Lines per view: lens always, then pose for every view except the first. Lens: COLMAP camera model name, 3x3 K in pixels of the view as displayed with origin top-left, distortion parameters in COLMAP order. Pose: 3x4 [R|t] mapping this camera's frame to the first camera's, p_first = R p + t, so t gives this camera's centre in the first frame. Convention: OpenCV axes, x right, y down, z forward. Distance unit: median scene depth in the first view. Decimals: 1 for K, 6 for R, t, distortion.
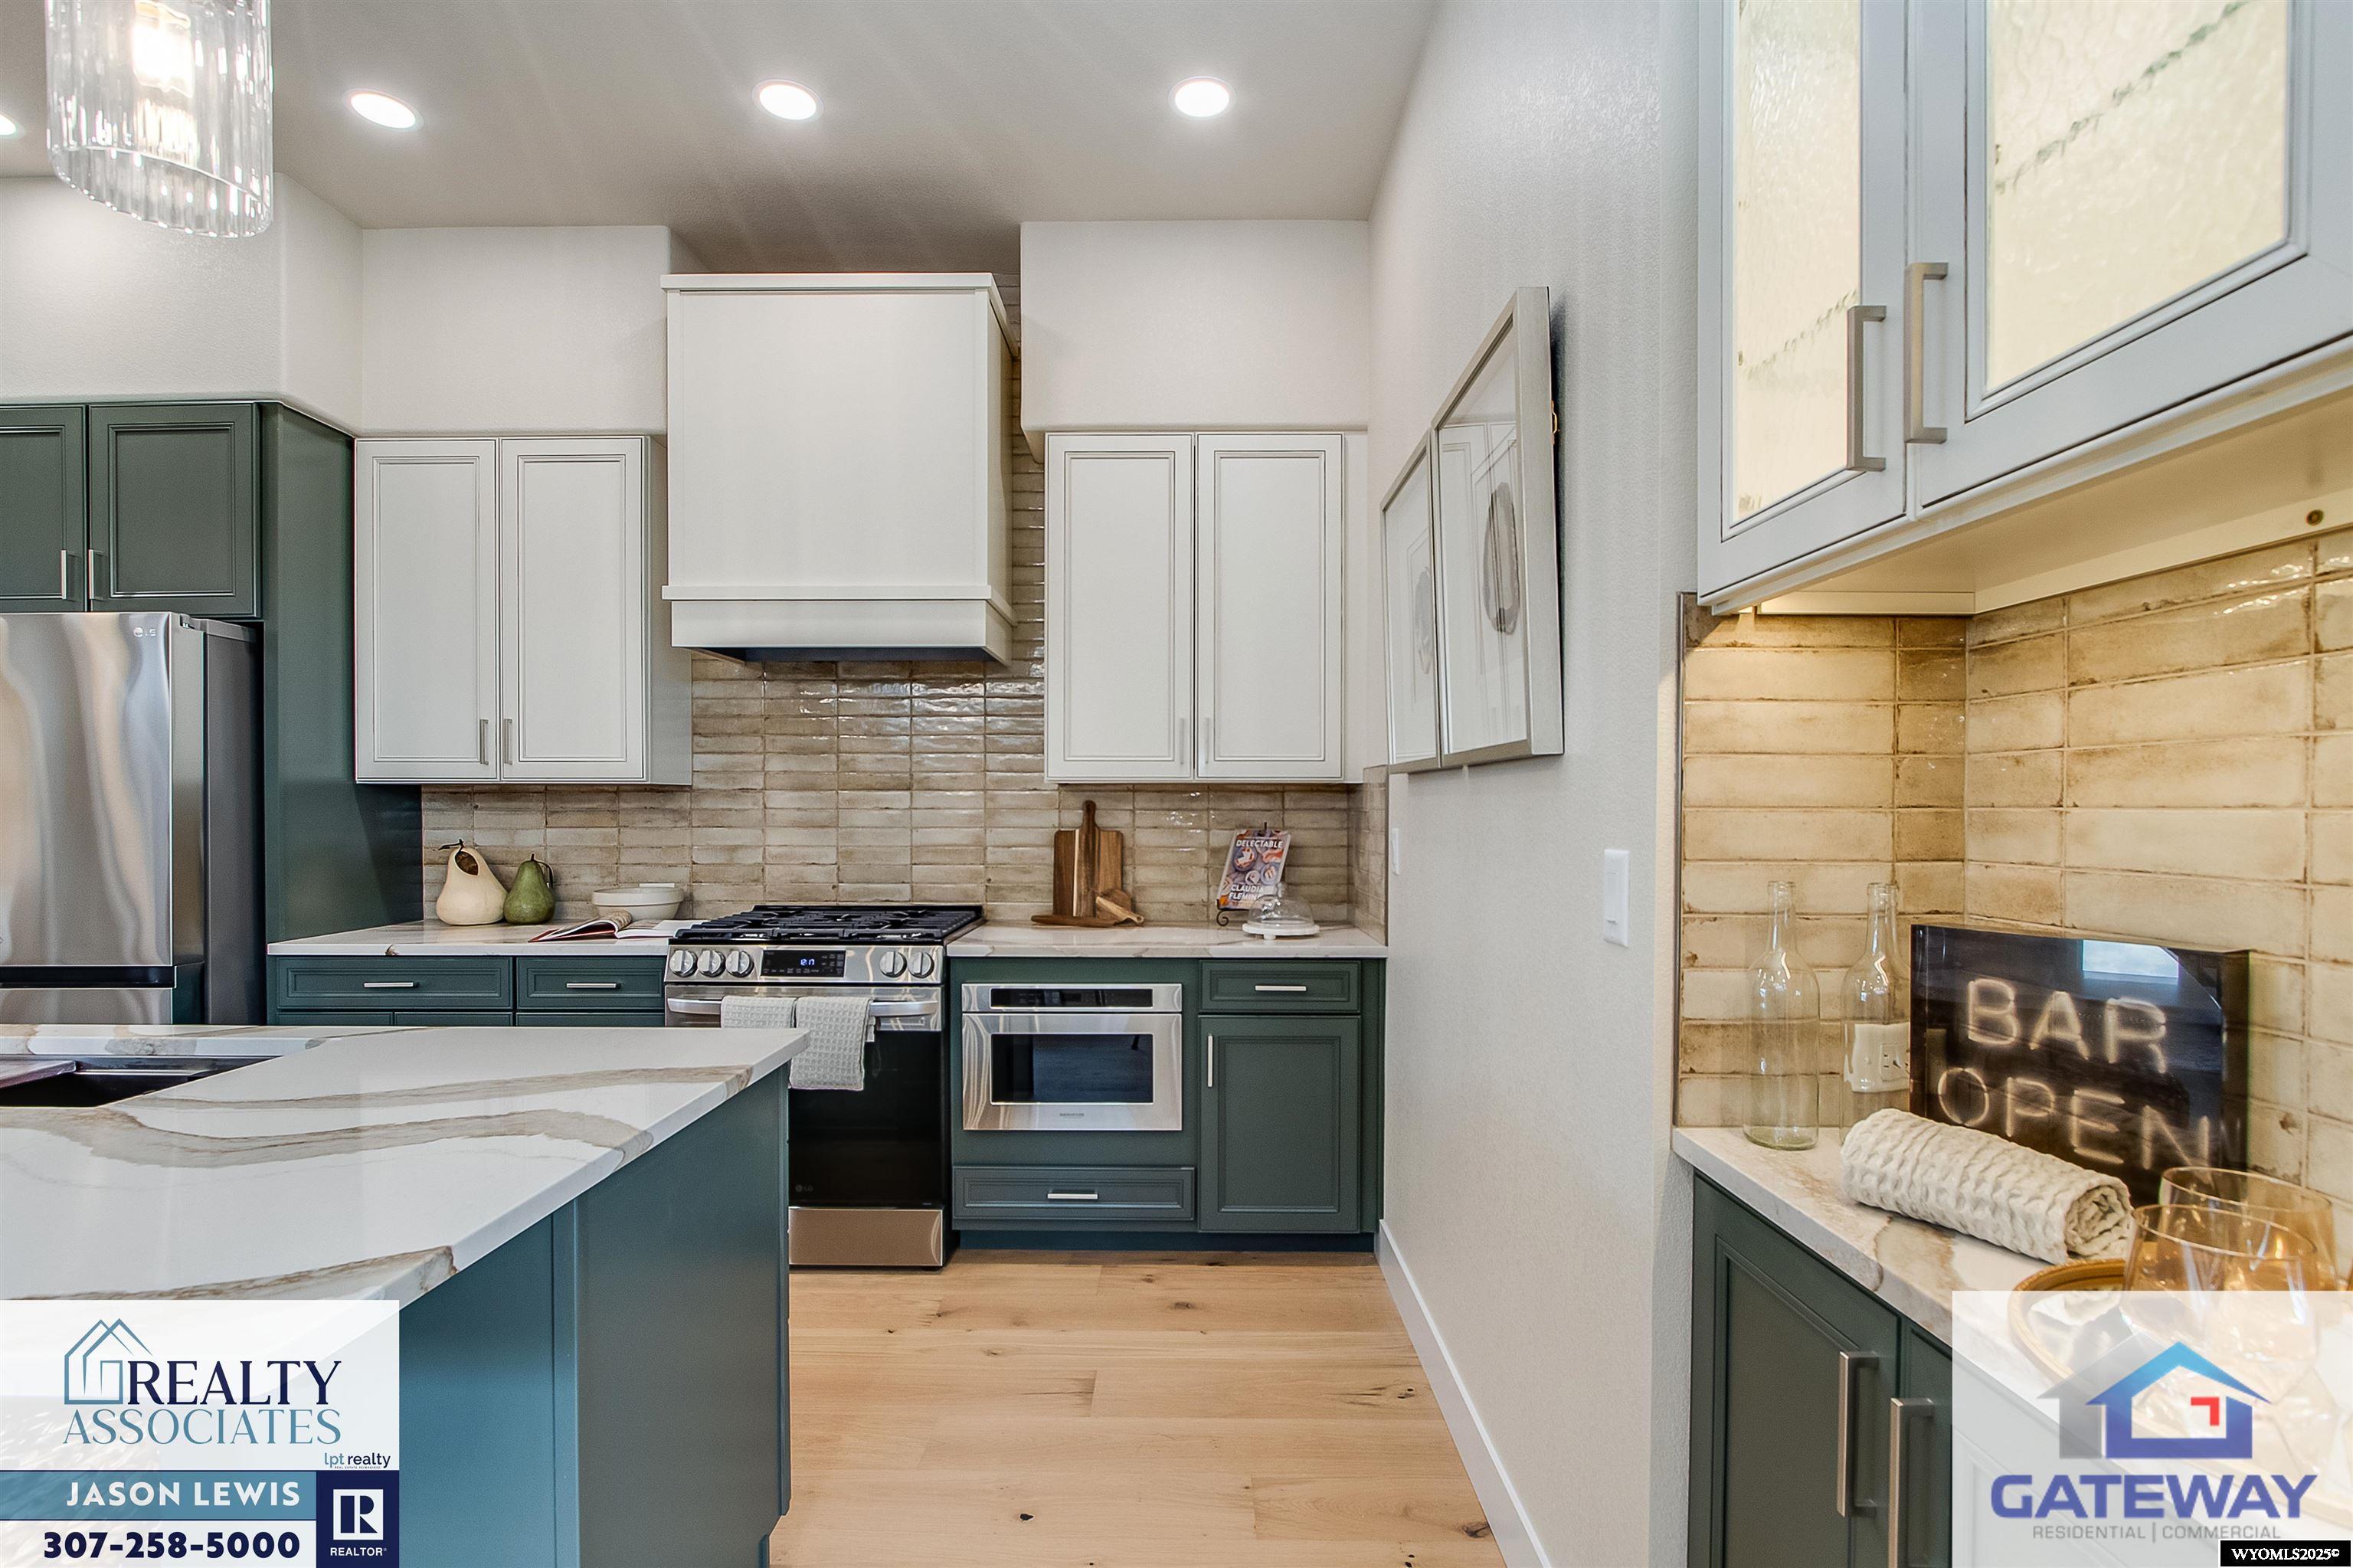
lens RADIAL K [[1106.1, 0, 1173.1], [0, 1106.1, 811.4], [0, 0, 1]] dist [-0.009673, 0.000533]
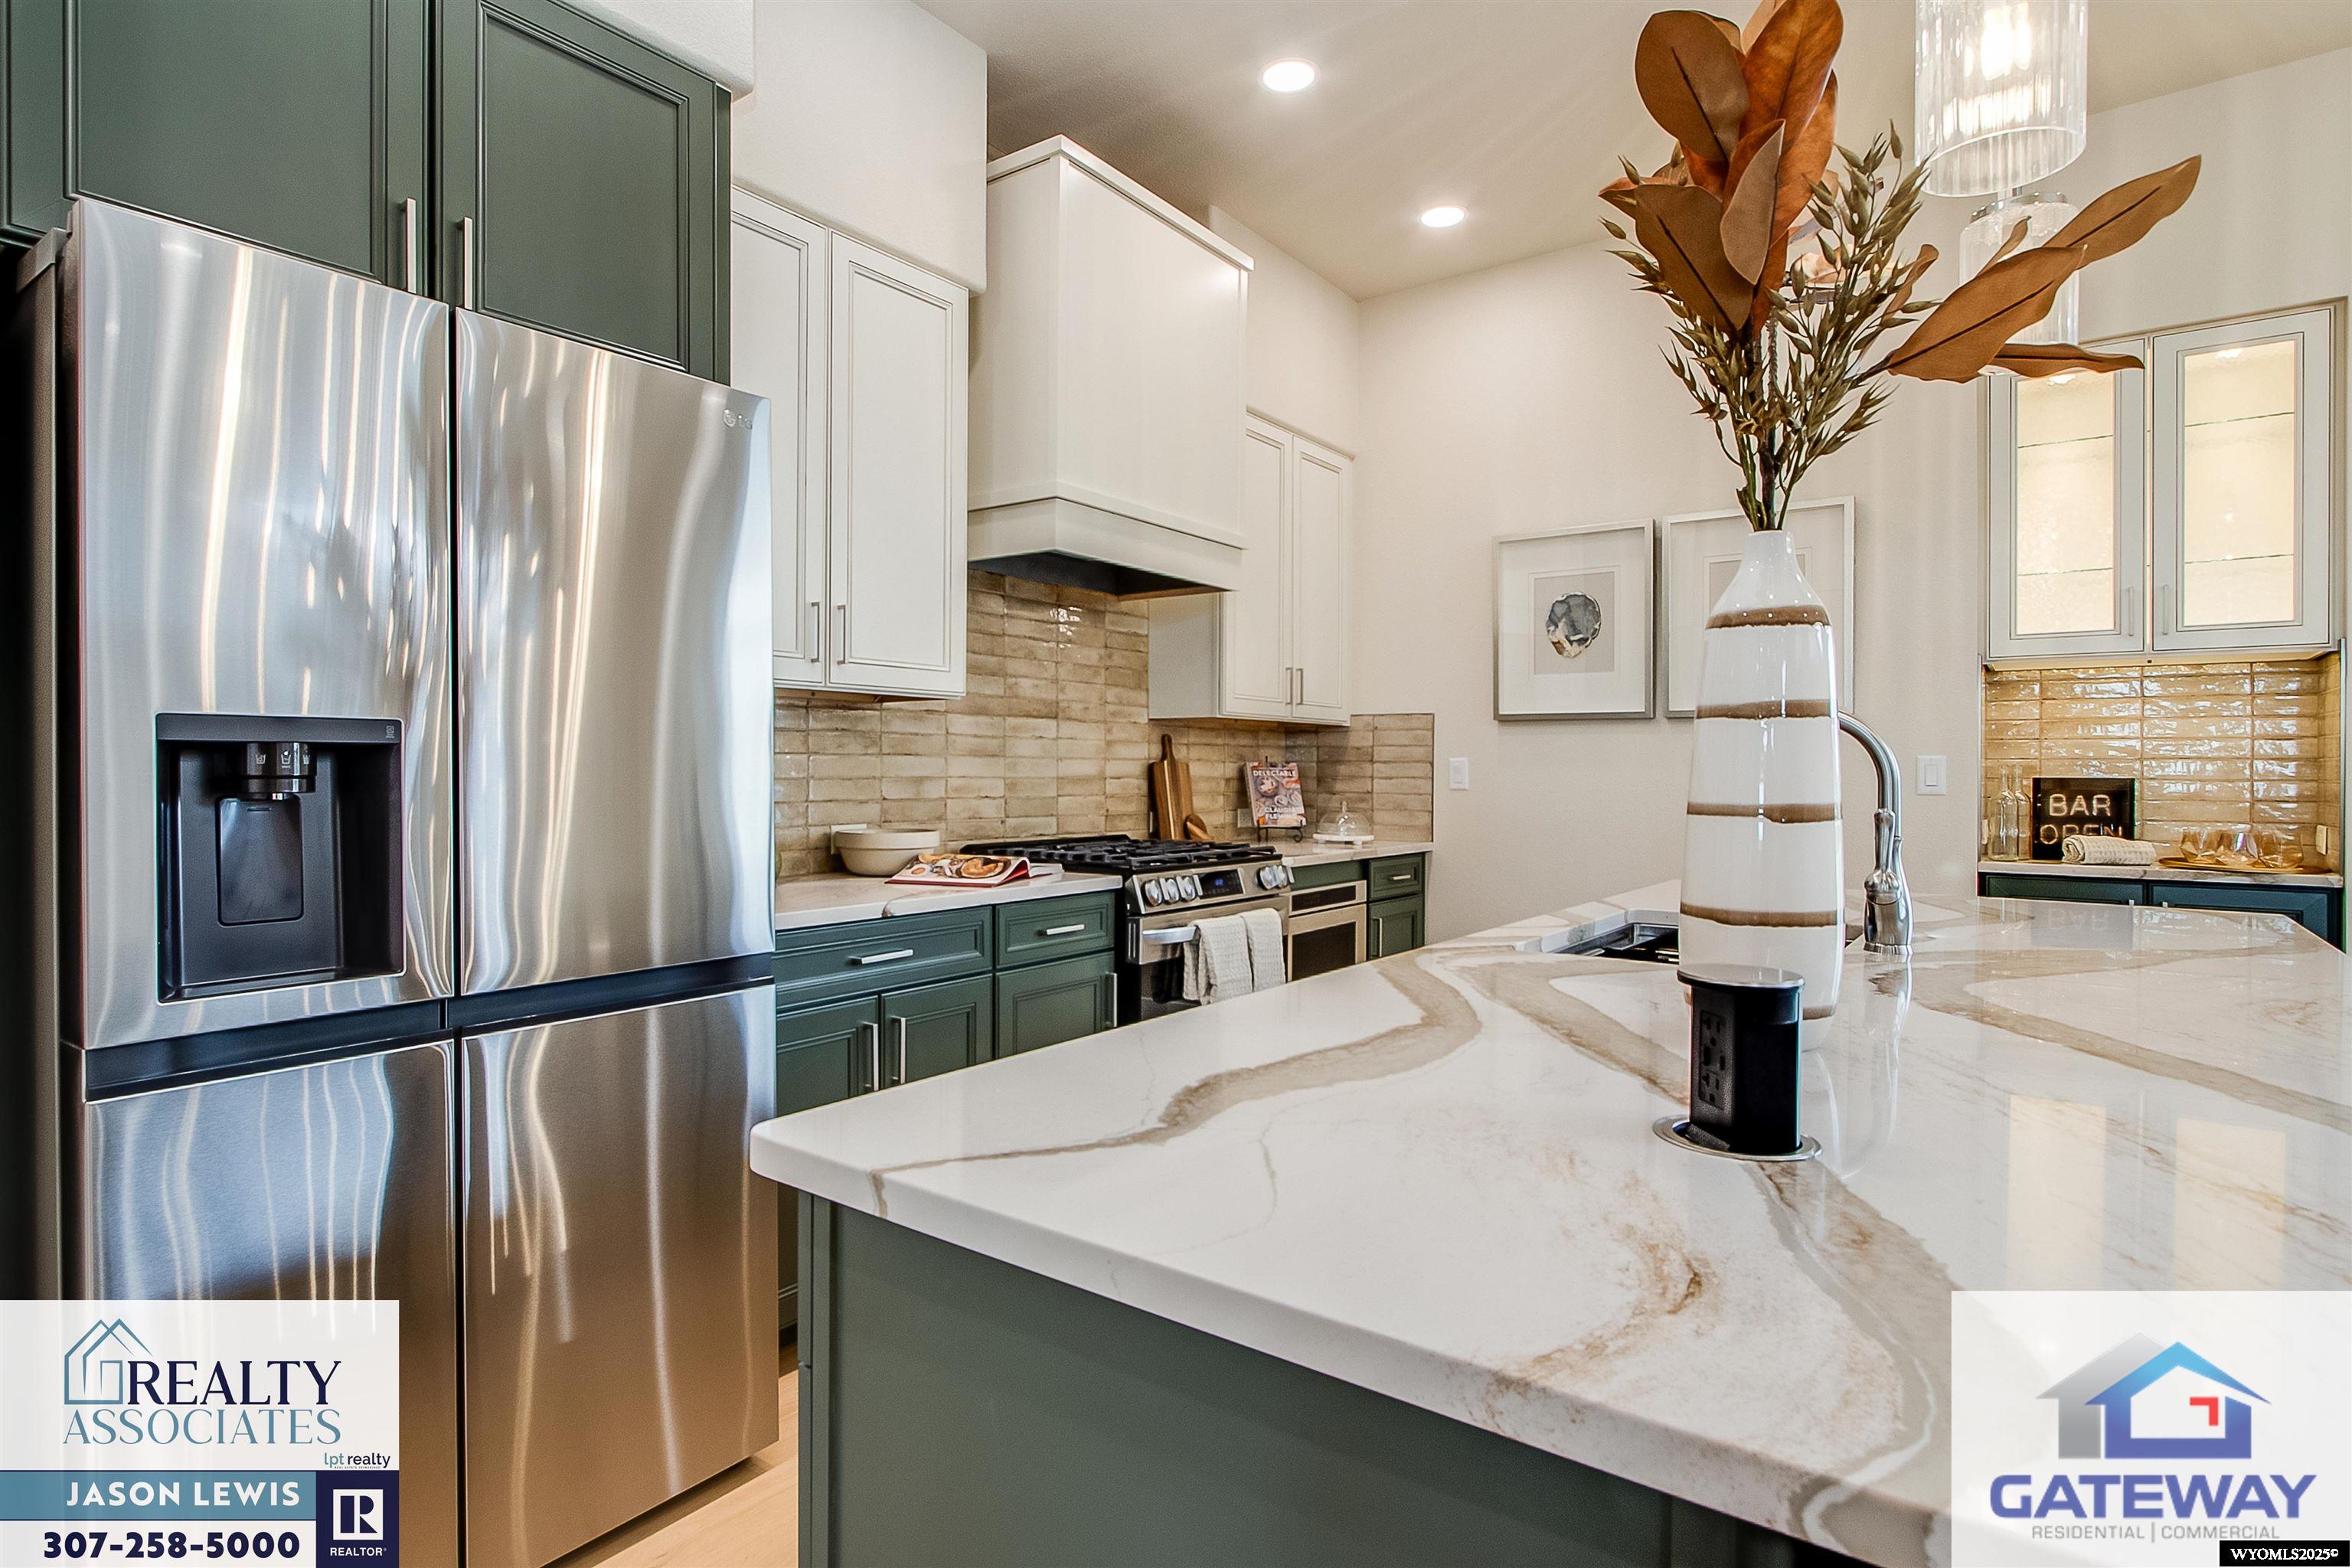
lens RADIAL K [[1239.2, 0, 1123.9], [0, 1239.2, 765.1], [0, 0, 1]] dist [-0.004095, 0.000177]
pose [[0.594067, 0.006467, 0.804390, -1.169587], [-0.000430, 0.999970, -0.007722, 0.031874], [-0.804416, 0.004241, 0.594052, 0.341022]]
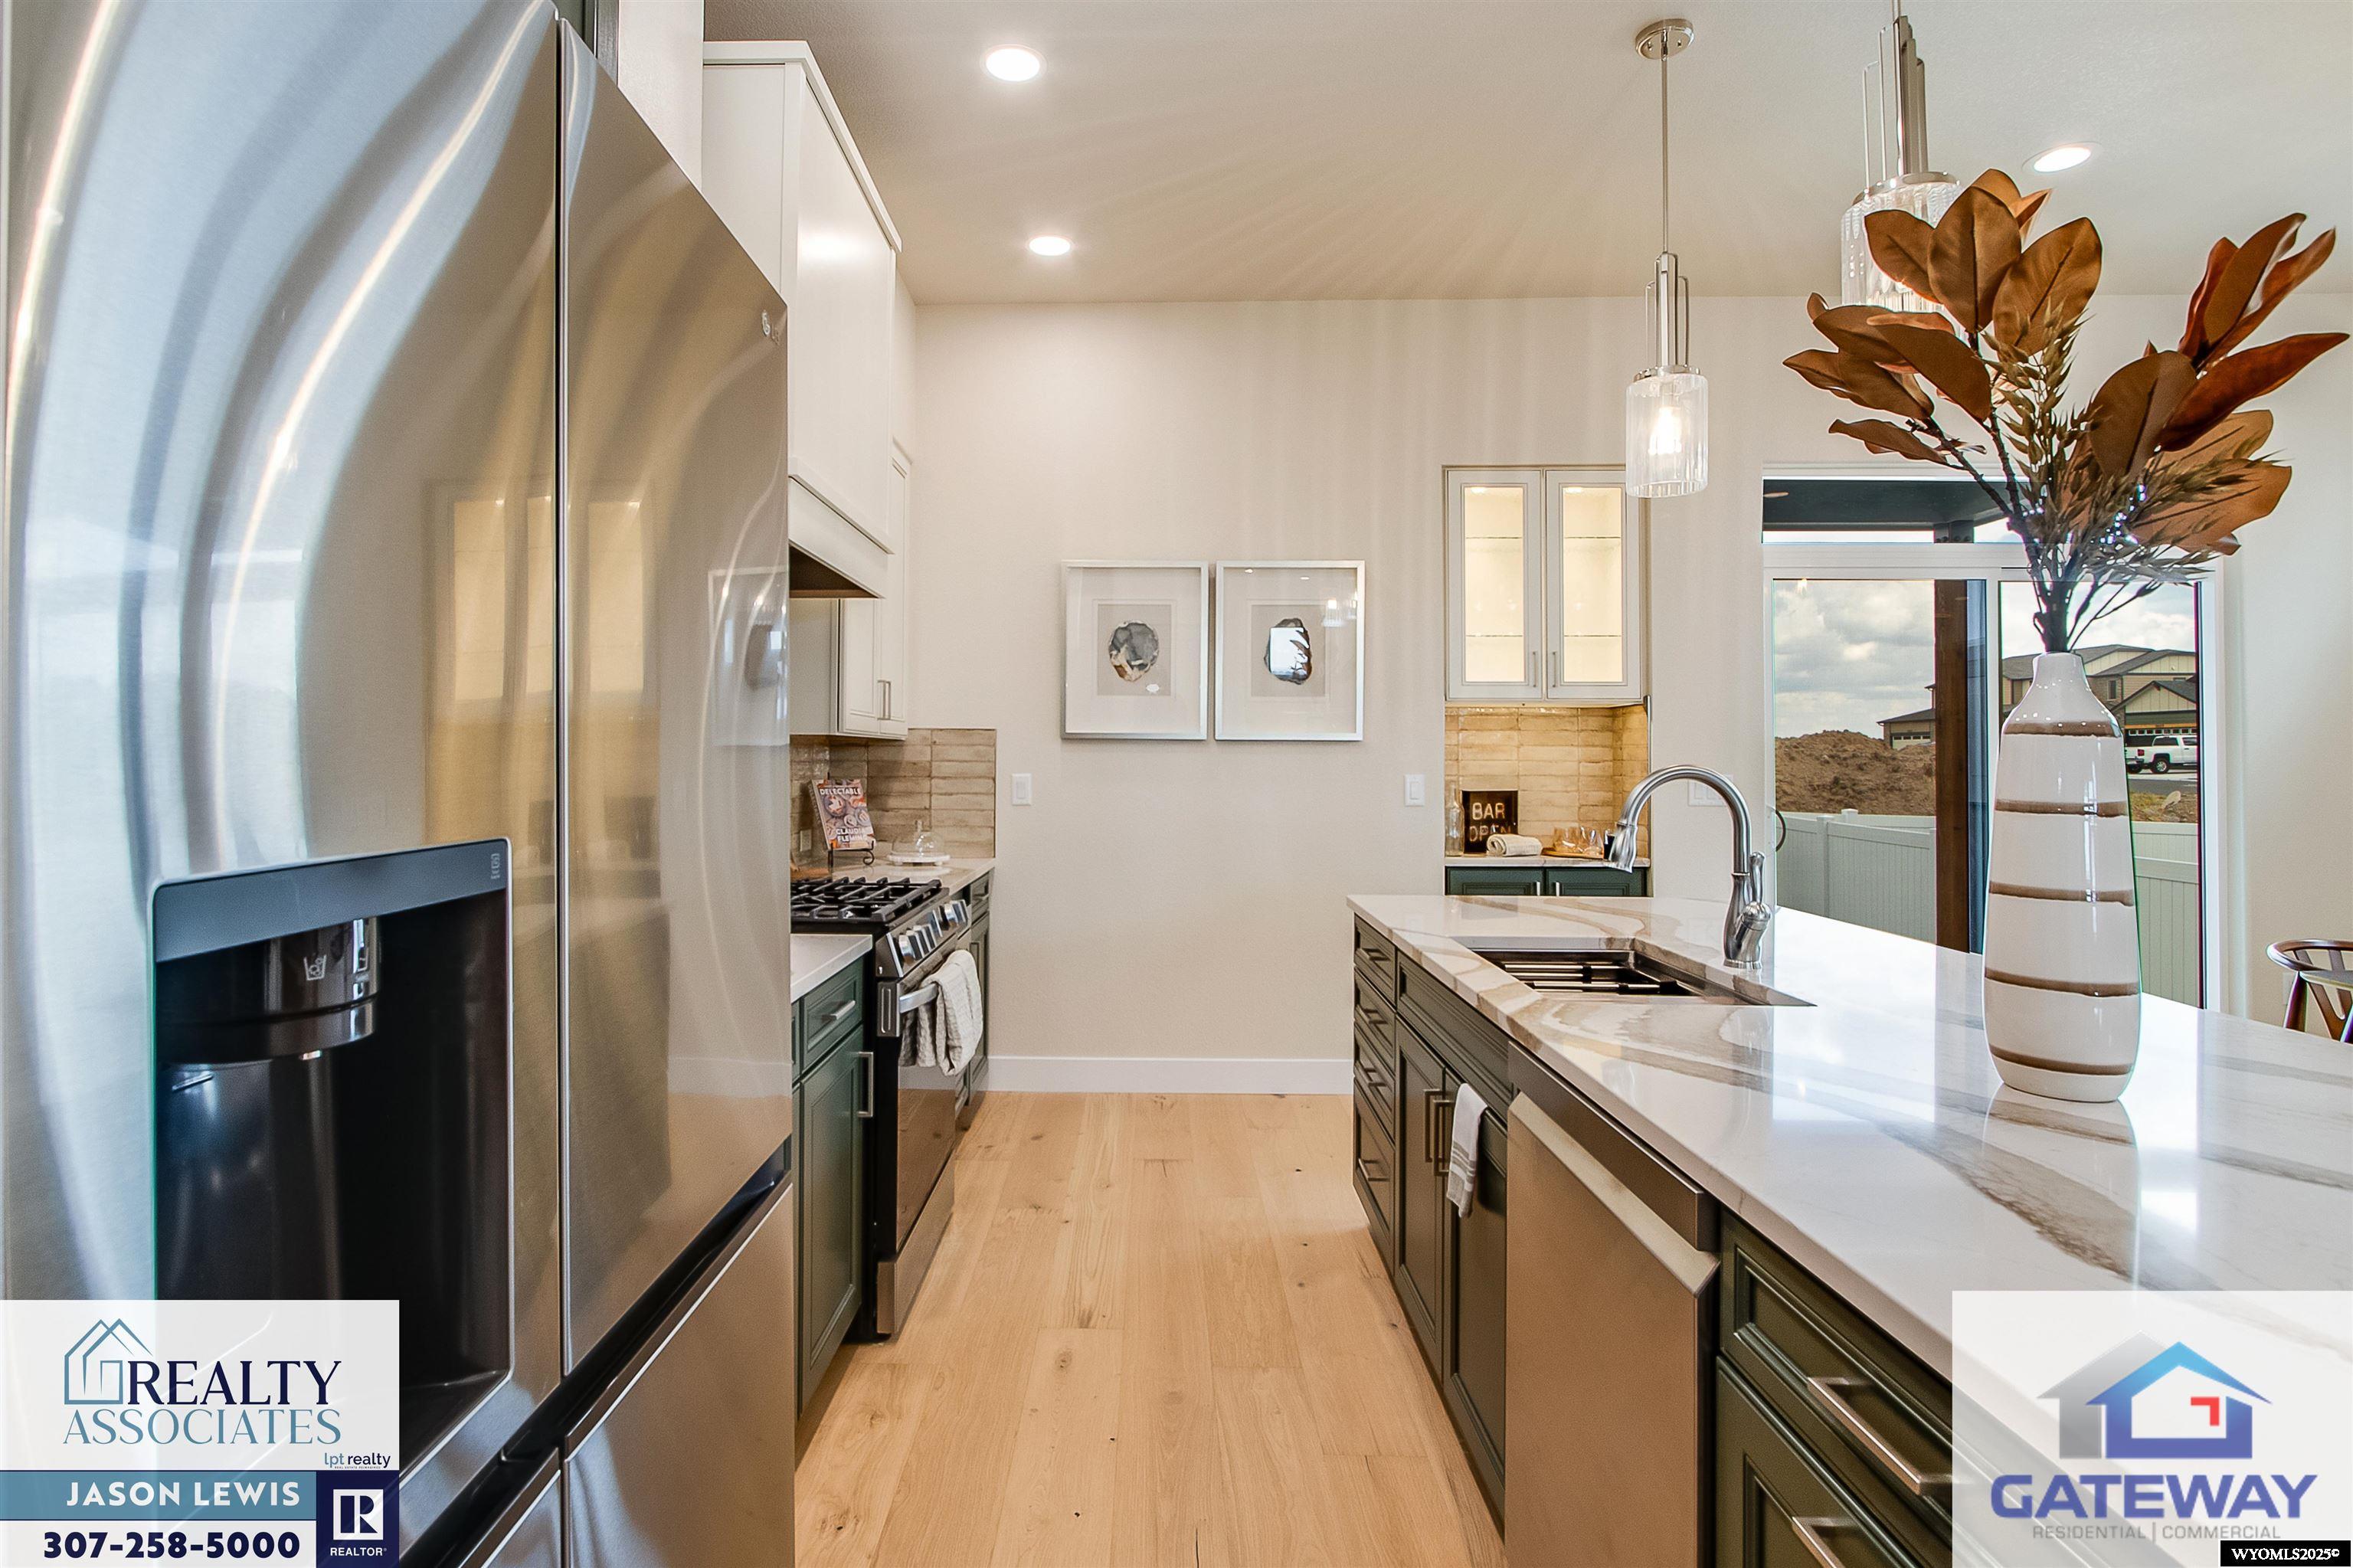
lens RADIAL K [[1174.4, 0, 1142.0], [0, 1174.4, 737.7], [0, 0, 1]] dist [-0.012682, 0.002772]
pose [[0.001083, 0.017453, 0.999847, -1.169416], [0.001020, 0.999847, -0.017454, -0.004749], [-0.999999, 0.001039, 0.001065, 0.726649]]
